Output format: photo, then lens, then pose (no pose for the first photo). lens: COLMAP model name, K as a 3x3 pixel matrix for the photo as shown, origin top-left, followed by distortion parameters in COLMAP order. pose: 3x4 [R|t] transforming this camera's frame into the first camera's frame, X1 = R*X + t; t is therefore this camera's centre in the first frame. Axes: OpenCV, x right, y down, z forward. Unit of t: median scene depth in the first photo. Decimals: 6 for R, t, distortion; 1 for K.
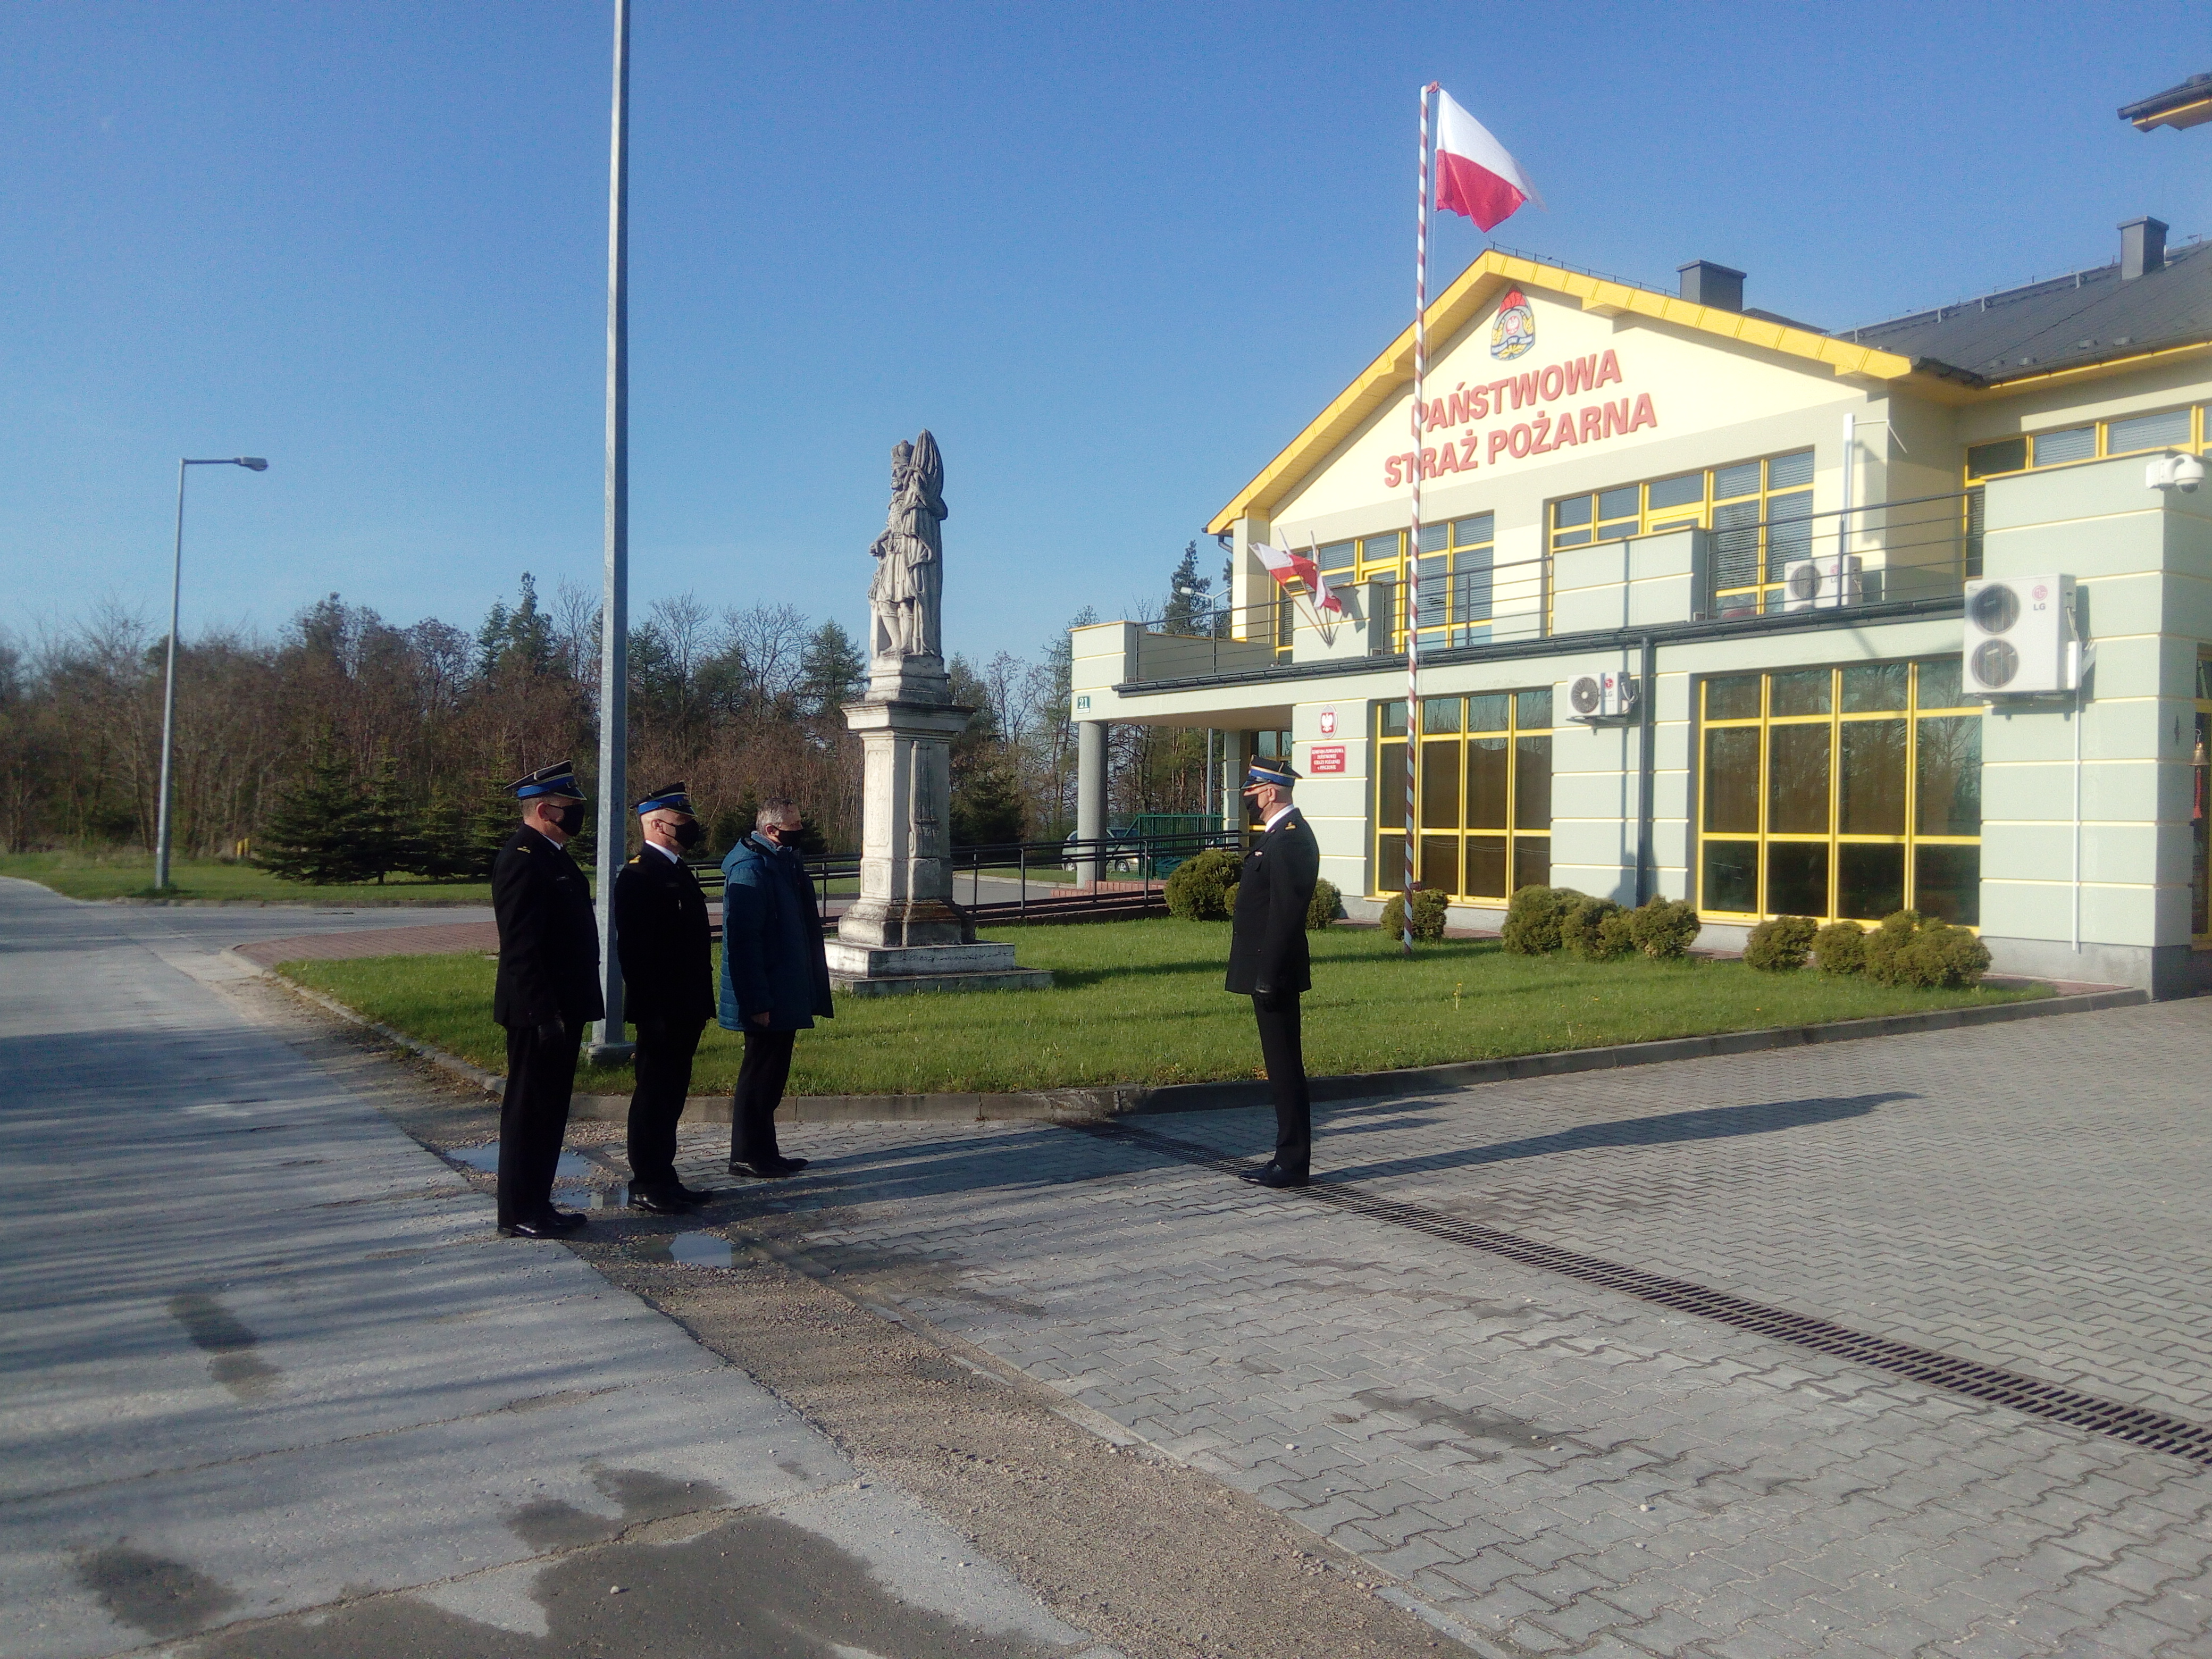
lens RADIAL K [[1702.6, 0, 1102.3], [0, 1702.6, 828.7], [0, 0, 1]] dist [0.081413, -0.078514]
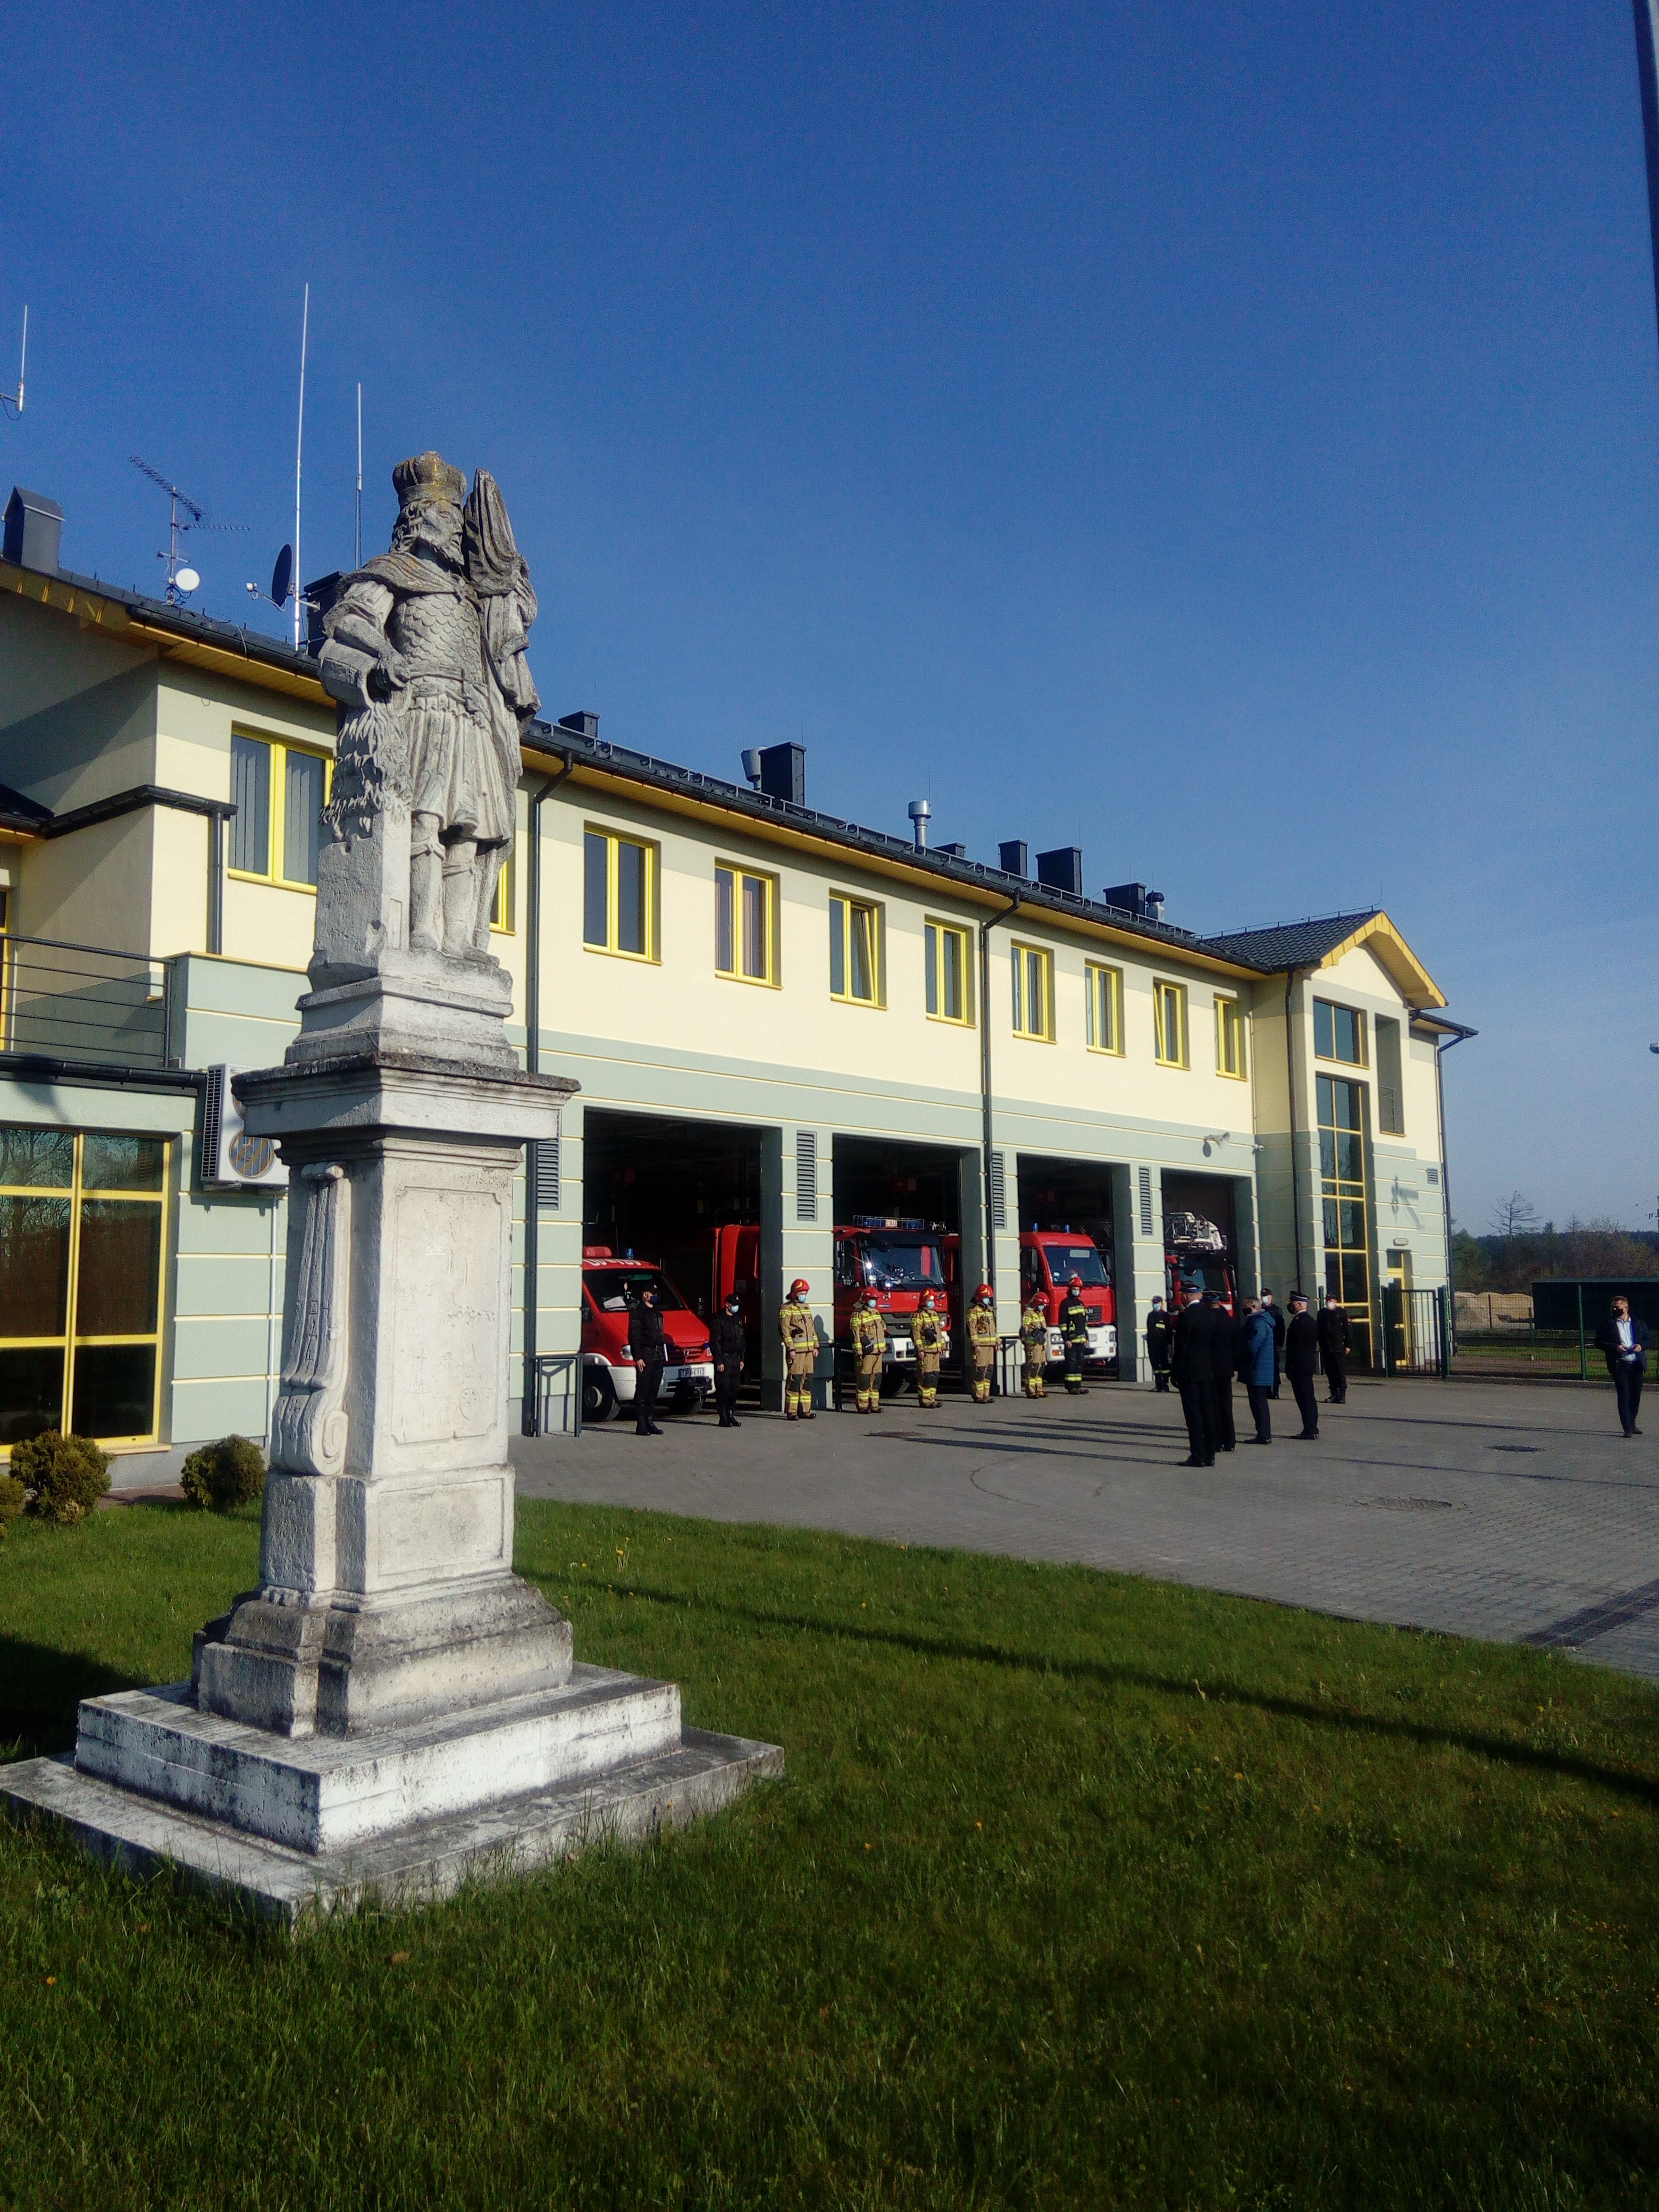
lens RADIAL K [[1702.6, 0, 820.5], [0, 1702.6, 1101.0], [0, 0, 1]] dist [0.081413, -0.078514]
pose [[-0.263354, 0.093899, 0.960119, -0.317721], [0.000656, 0.995269, -0.097157, -0.019608], [-0.964699, -0.024957, -0.262170, 0.595772]]
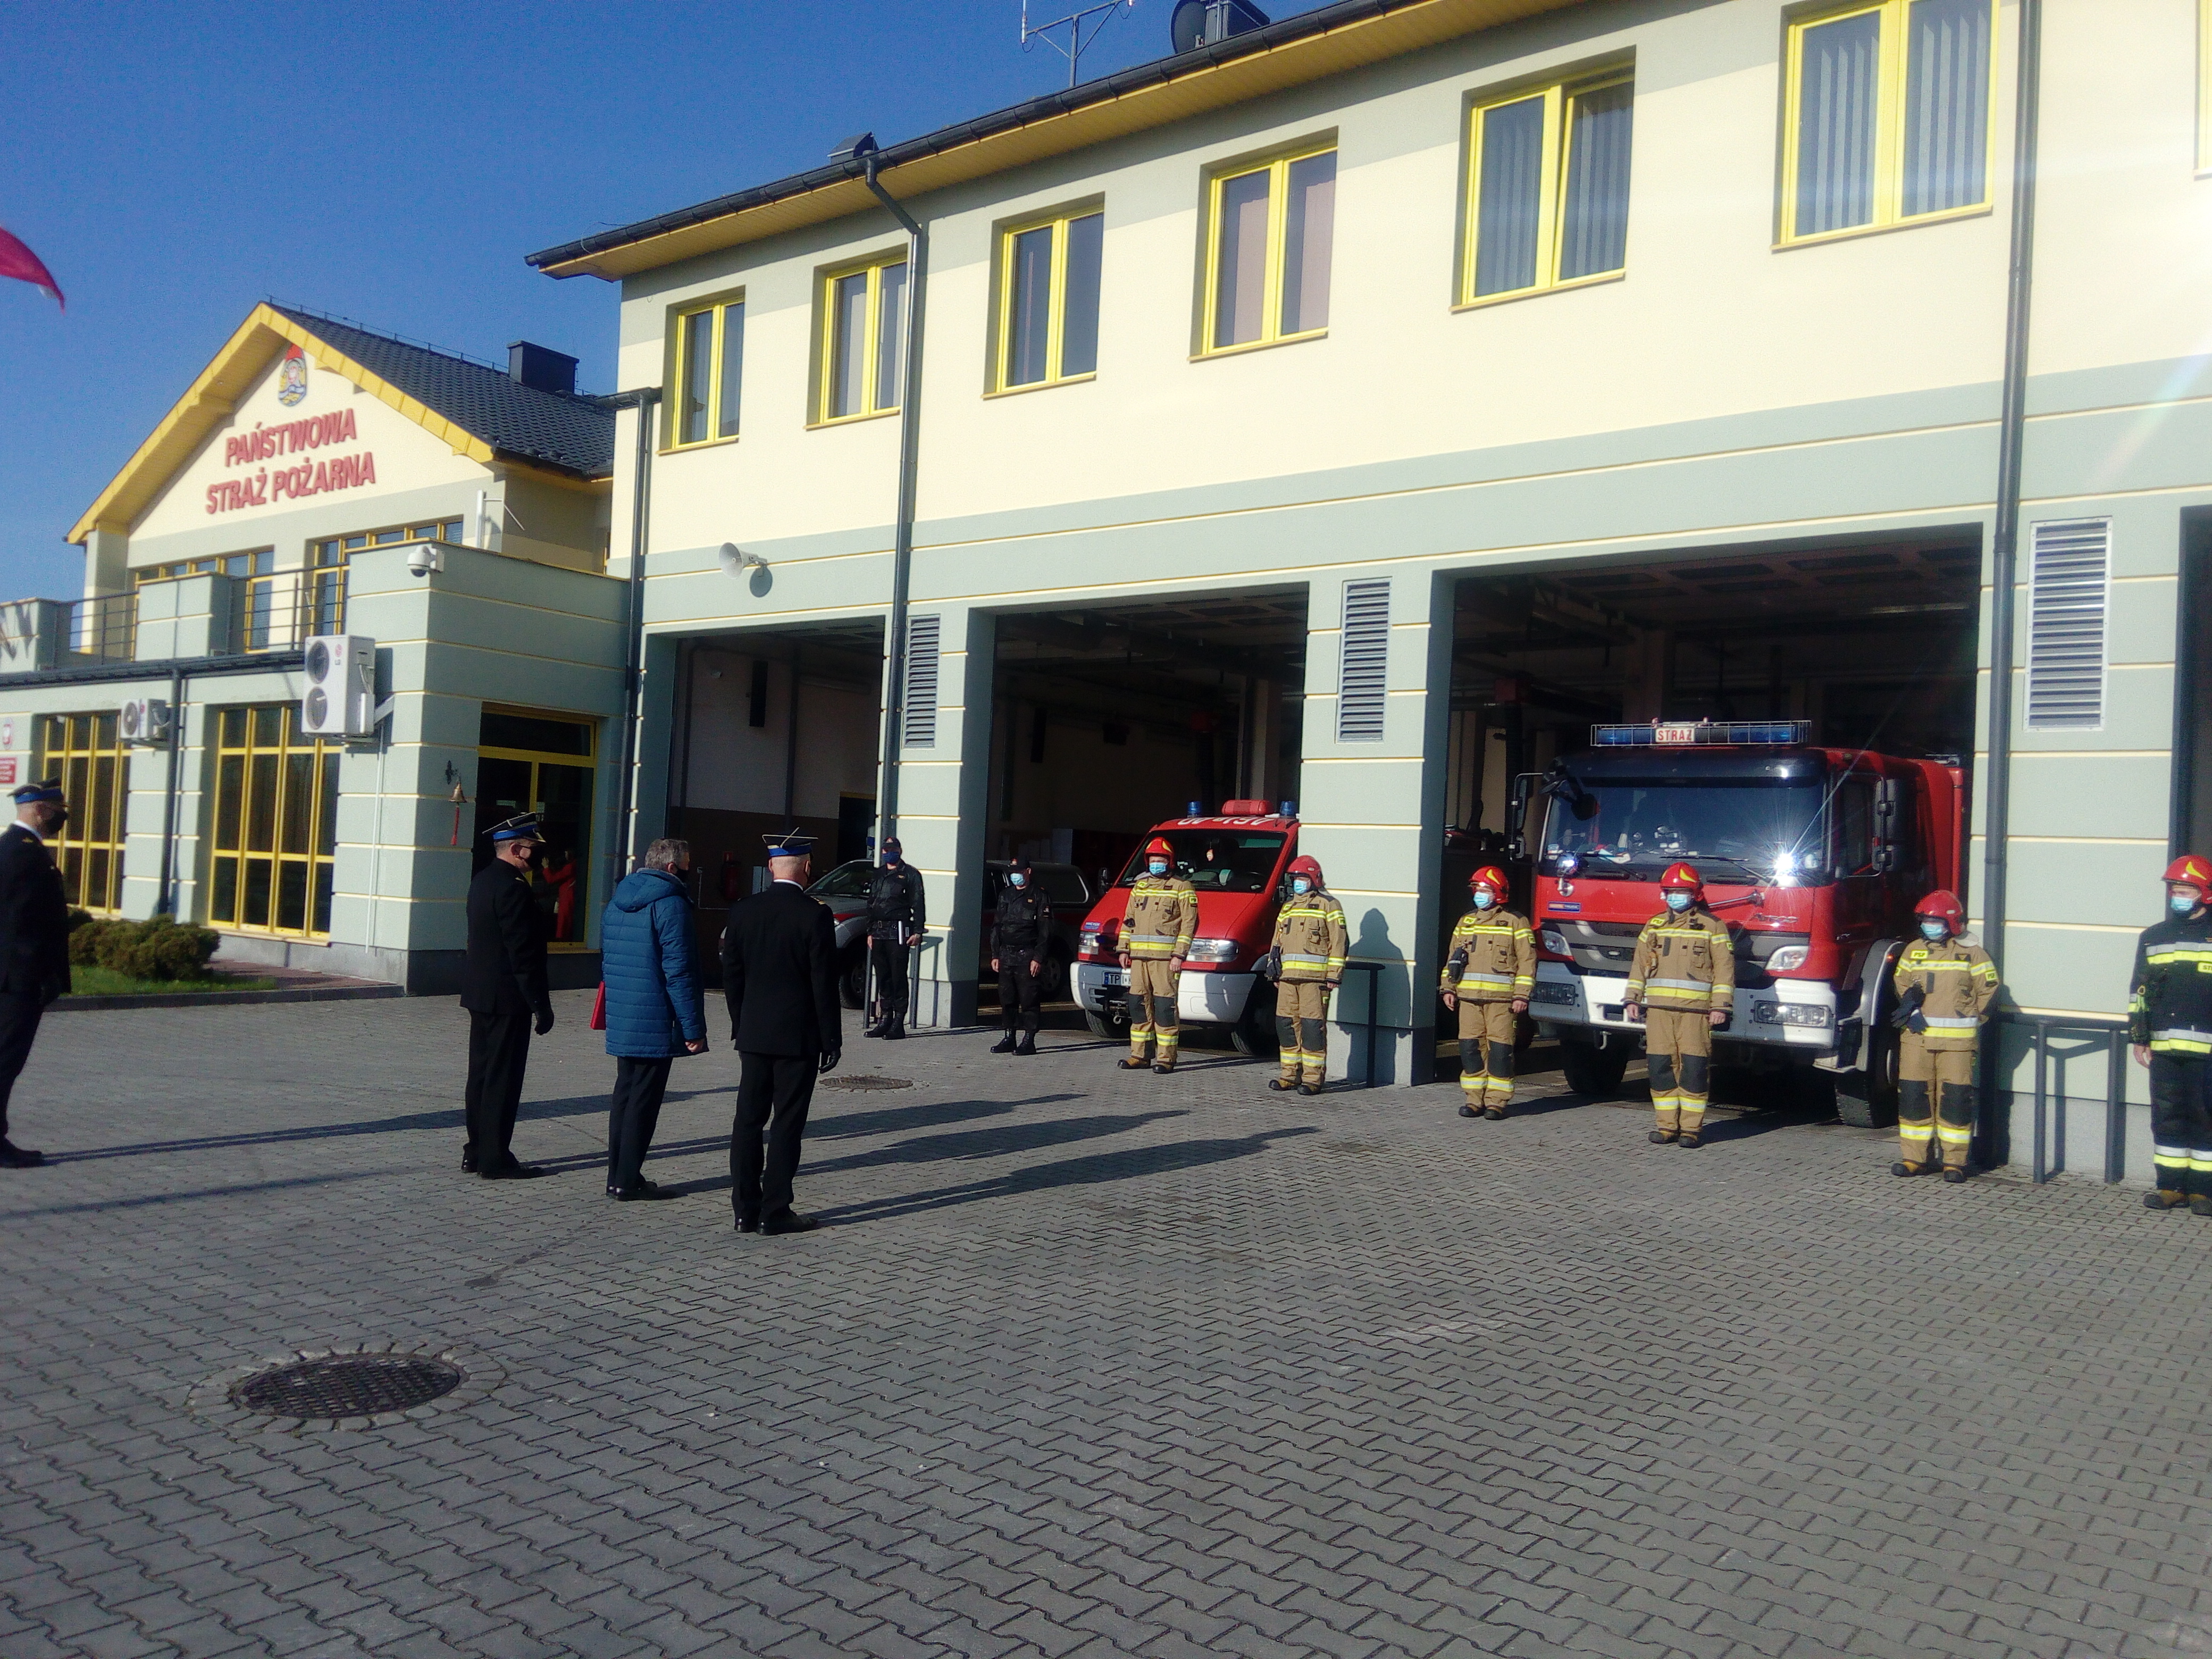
lens RADIAL K [[1702.6, 0, 1107.0], [0, 1702.6, 824.8], [0, 0, 1]] dist [0.081413, -0.078514]
pose [[0.950545, 0.041460, 0.307808, 0.422323], [-0.034000, 0.998984, -0.029563, 0.000101], [-0.308721, 0.017635, 0.950989, -0.178985]]
